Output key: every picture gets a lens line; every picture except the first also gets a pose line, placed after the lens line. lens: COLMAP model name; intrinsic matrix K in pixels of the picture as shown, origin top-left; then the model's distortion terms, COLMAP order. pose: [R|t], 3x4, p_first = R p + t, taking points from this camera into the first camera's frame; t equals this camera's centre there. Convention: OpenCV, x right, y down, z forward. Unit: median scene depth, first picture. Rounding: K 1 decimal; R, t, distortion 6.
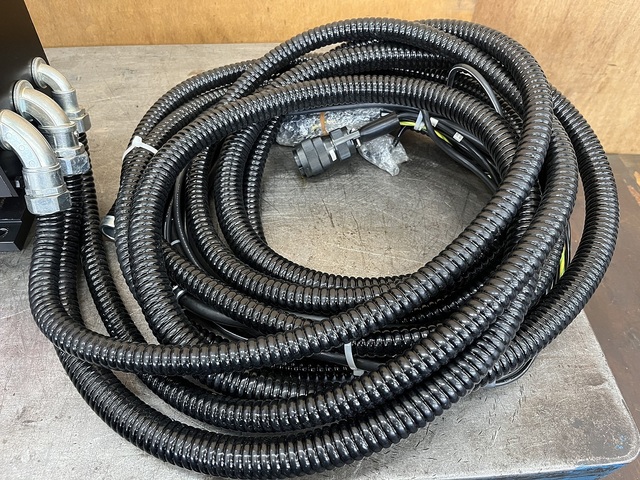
lens RADIAL K [[498.9, 0, 320.0], [0, 498.9, 240.0], [0, 0, 1]] dist [0.035257, -0.084471]
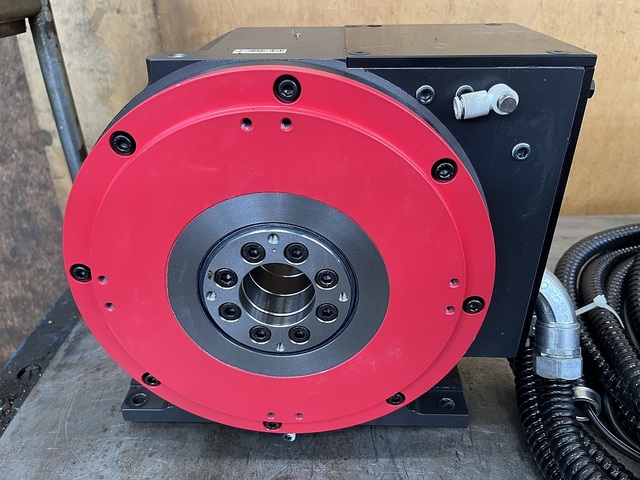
lens RADIAL K [[498.9, 0, 320.0], [0, 498.9, 240.0], [0, 0, 1]] dist [0.035257, -0.084471]
pose [[0.994789, 0.001366, -0.101951, -0.686568], [-0.039525, 0.926886, -0.373256, 0.045999], [0.093987, 0.375341, 0.922110, 0.088911]]
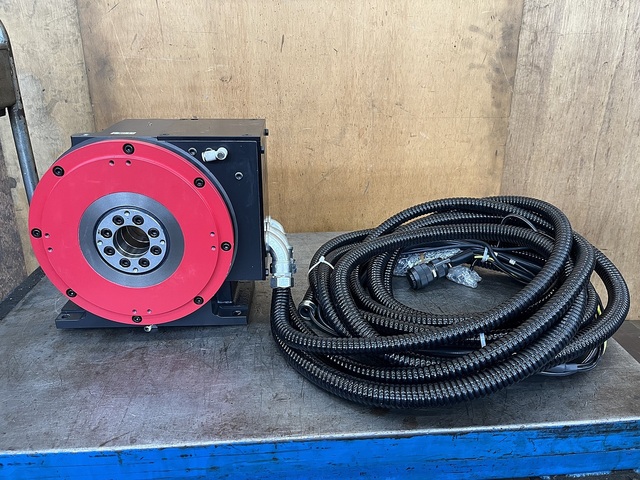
lens RADIAL K [[495.6, 0, 320.0], [0, 495.6, 240.0], [0, 0, 1]] dist [0.049077, -0.077368]
pose [[0.999552, -0.022082, -0.020216, -0.300393], [0.009576, 0.875596, -0.482950, 0.491052], [0.028366, 0.482540, 0.875415, -0.435530]]
